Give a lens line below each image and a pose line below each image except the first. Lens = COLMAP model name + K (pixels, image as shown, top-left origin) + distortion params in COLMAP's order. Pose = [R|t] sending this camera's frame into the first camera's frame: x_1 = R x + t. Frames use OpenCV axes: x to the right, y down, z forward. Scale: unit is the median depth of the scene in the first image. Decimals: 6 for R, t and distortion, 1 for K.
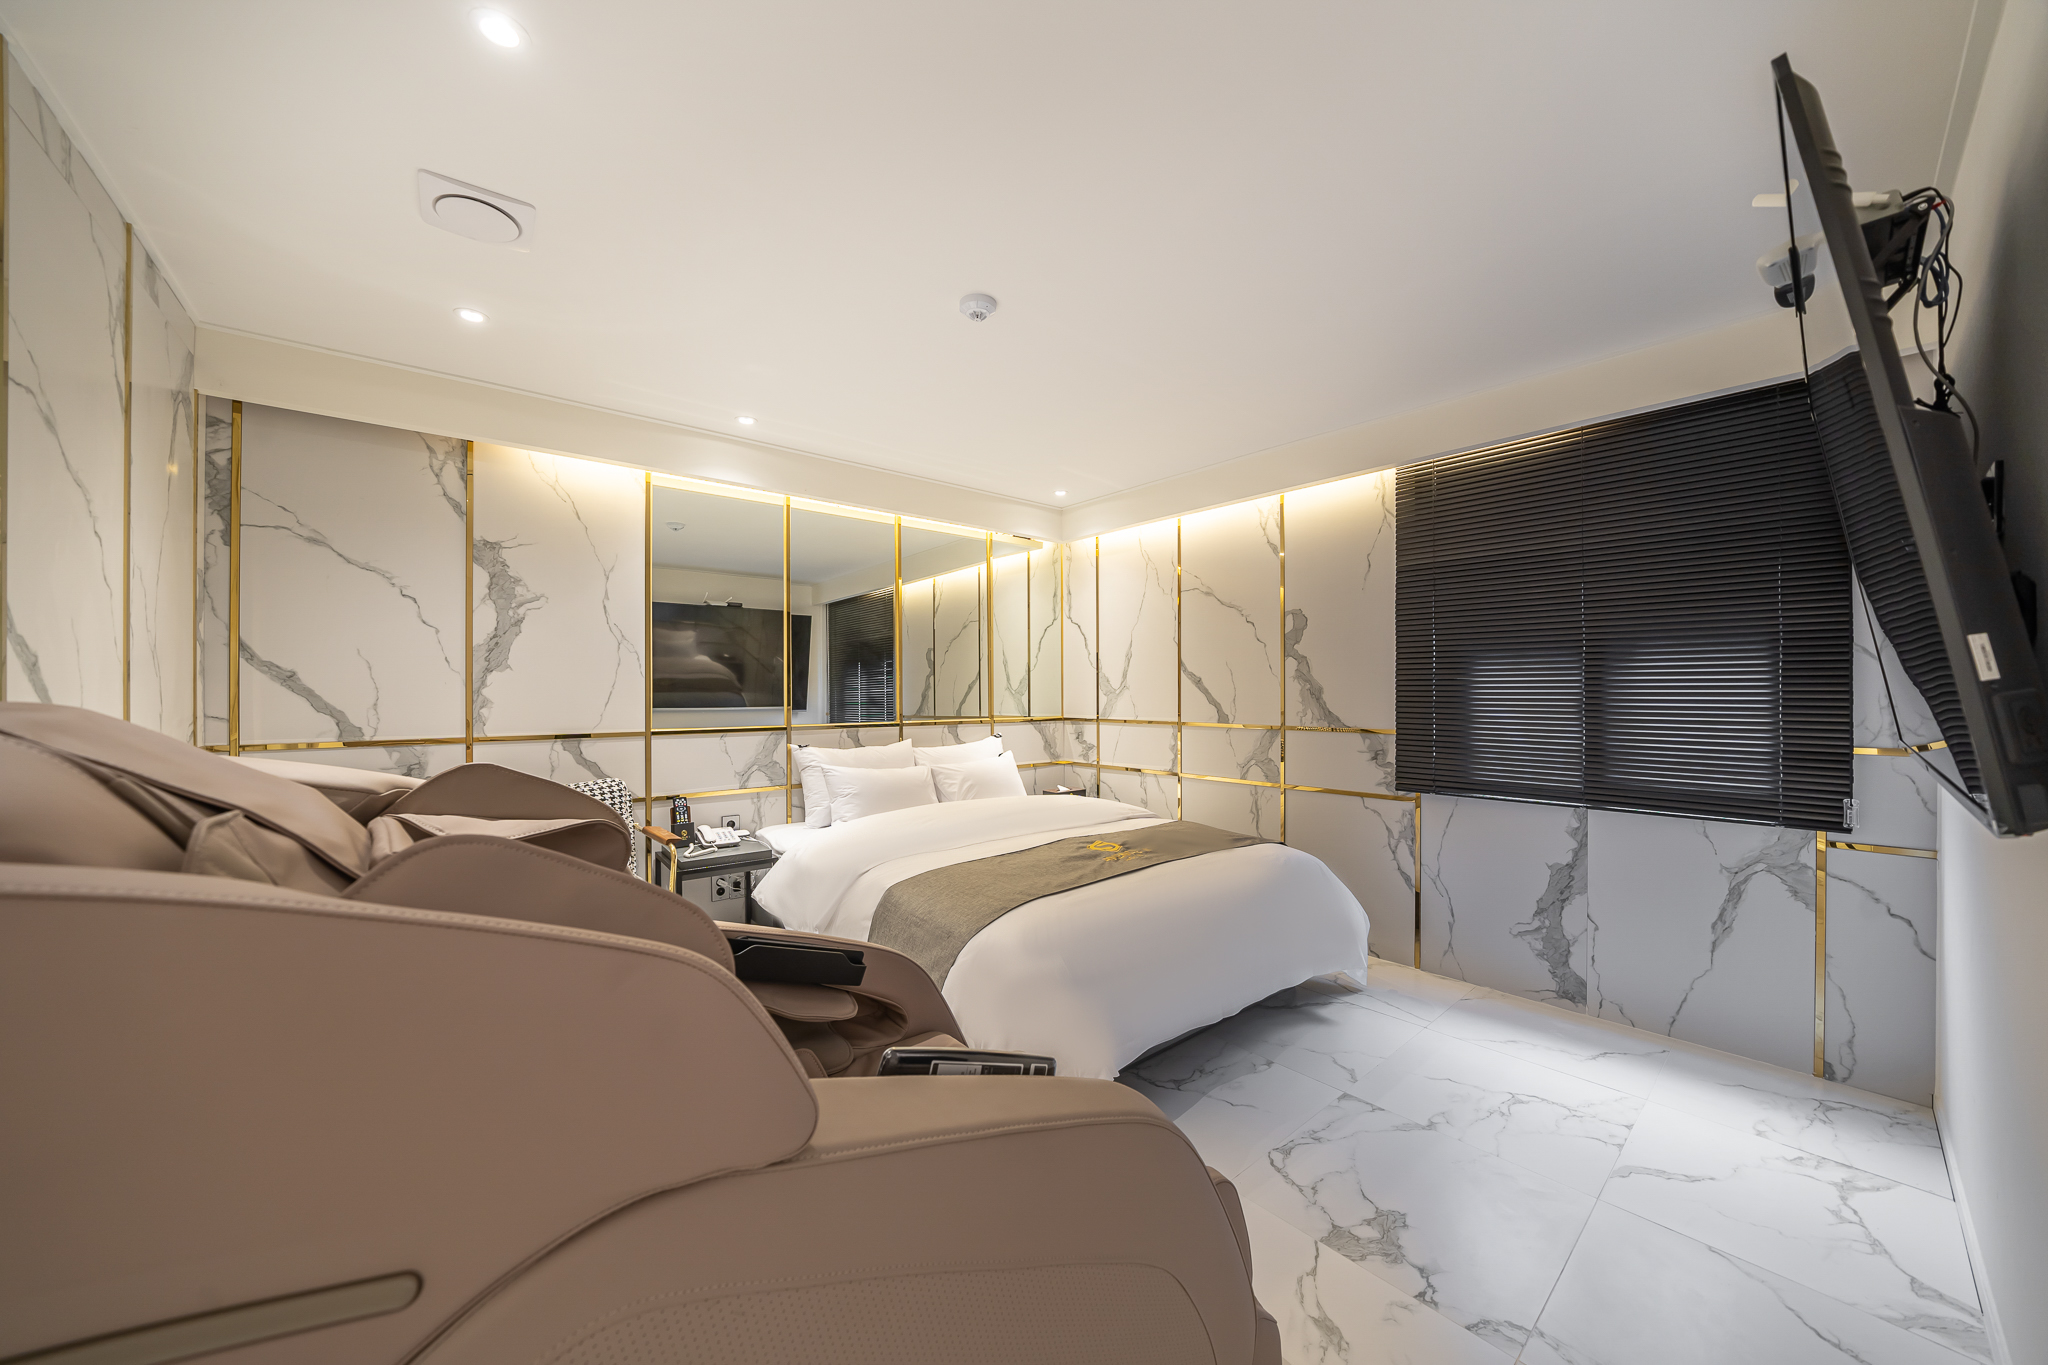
lens RADIAL K [[717.7, 0, 1022.9], [0, 717.7, 691.0], [0, 0, 1]] dist [-0.014508, 0.001274]
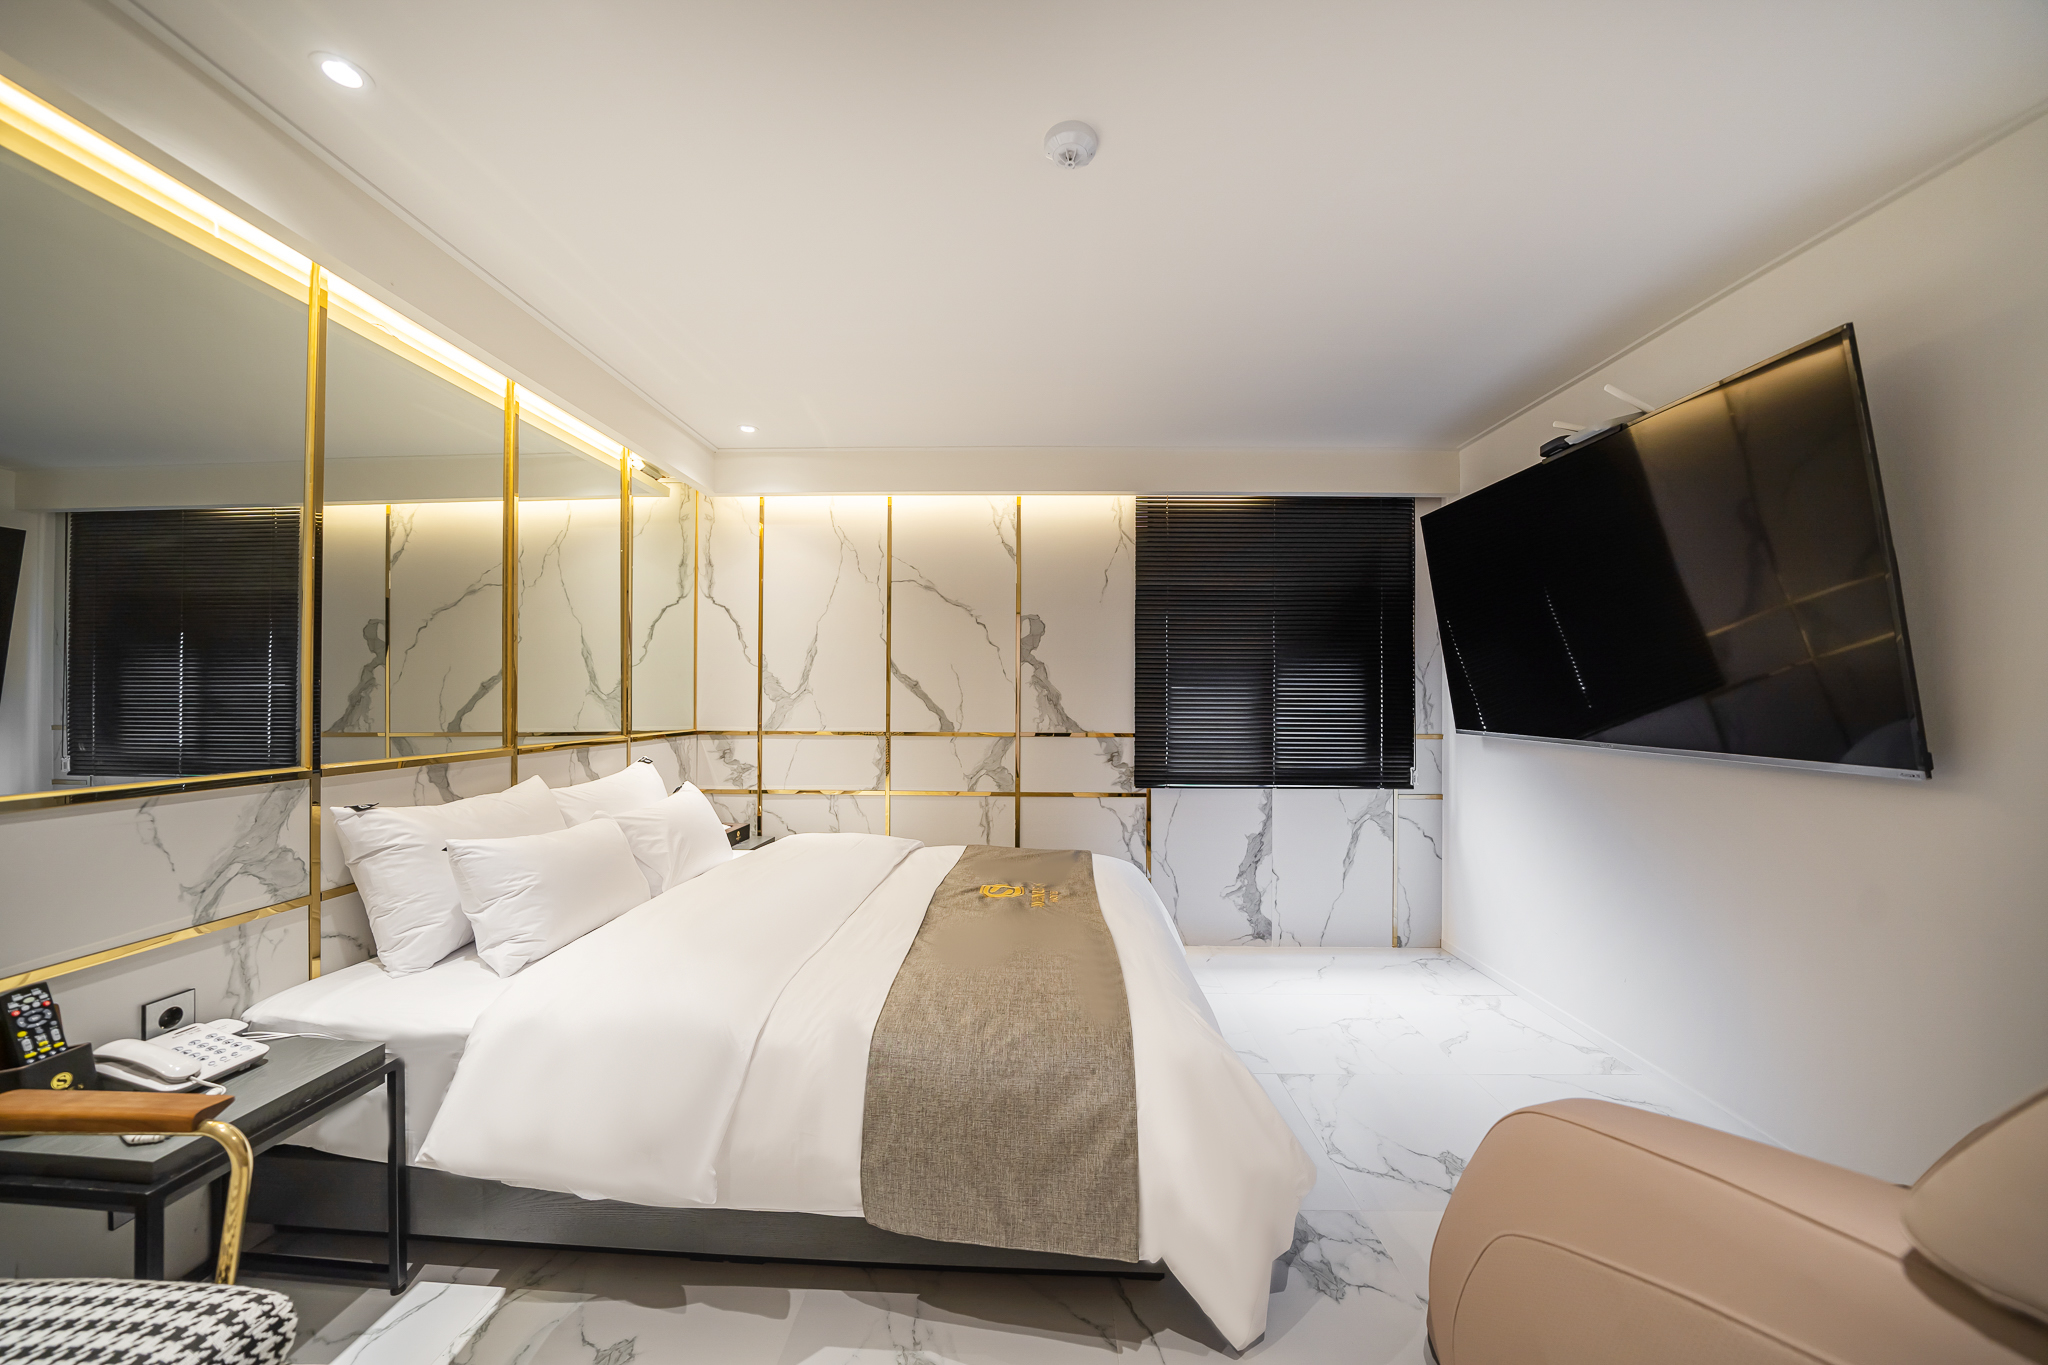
lens RADIAL K [[717.7, 0, 1023.8], [0, 717.7, 691.1], [0, 0, 1]] dist [-0.014508, 0.001274]
pose [[0.661732, 0.009821, 0.749676, -0.372945], [-0.006677, 0.999952, -0.007205, -0.000987], [-0.749711, -0.000238, 0.661766, 0.351943]]
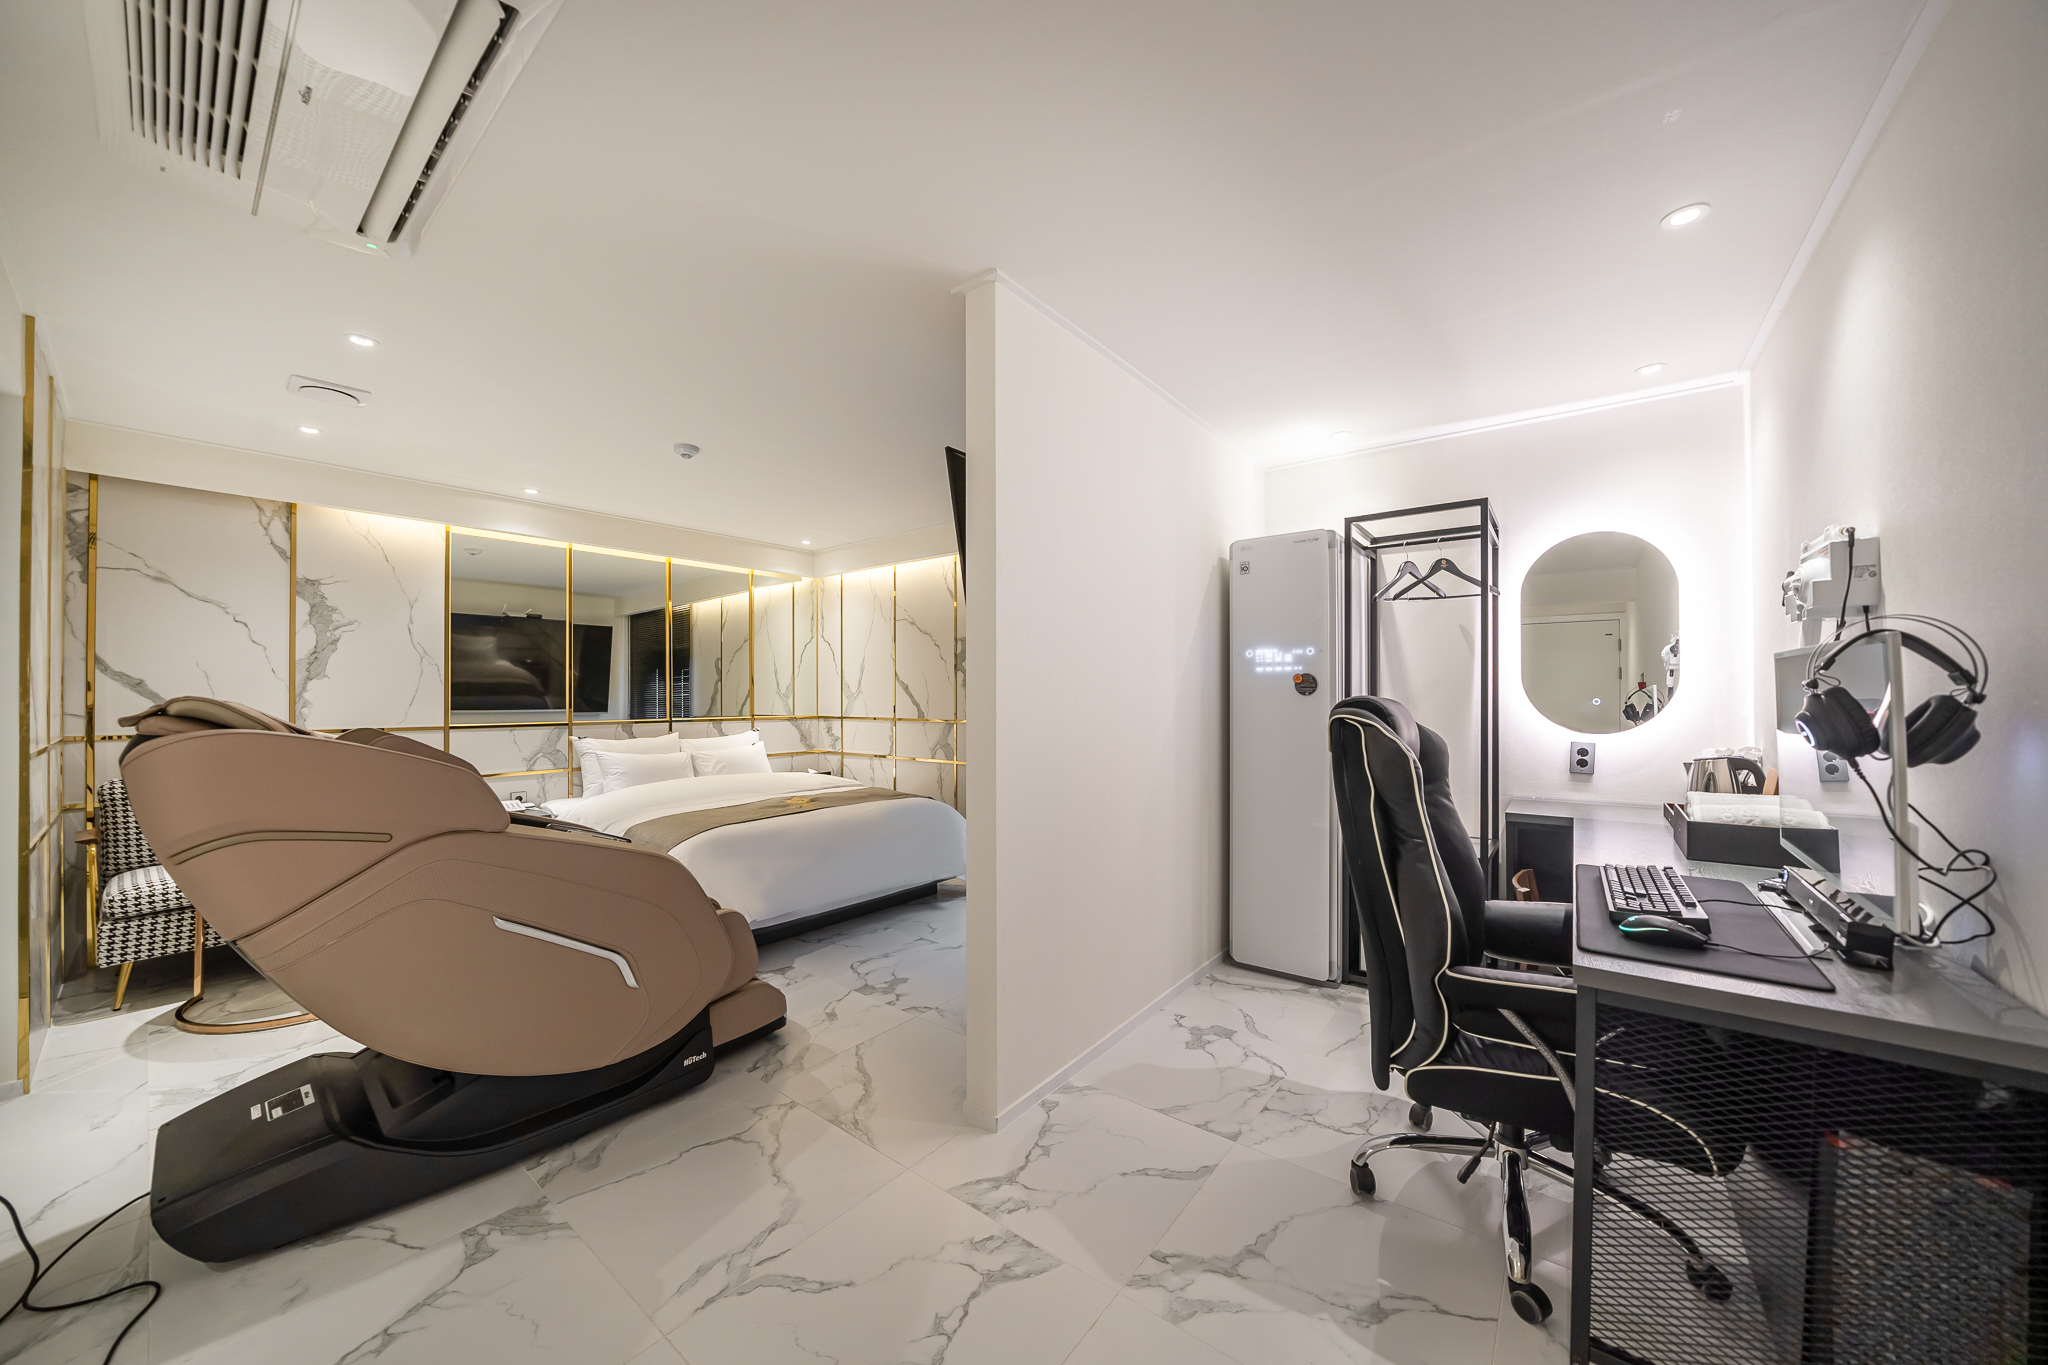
lens RADIAL K [[717.7, 0, 1020.5], [0, 717.7, 690.8], [0, 0, 1]] dist [-0.014508, 0.001274]
pose [[0.980102, 0.001991, 0.198486, 0.211143], [-0.001004, 0.999987, -0.005071, -0.001363], [-0.198494, 0.004771, 0.980091, -0.415234]]
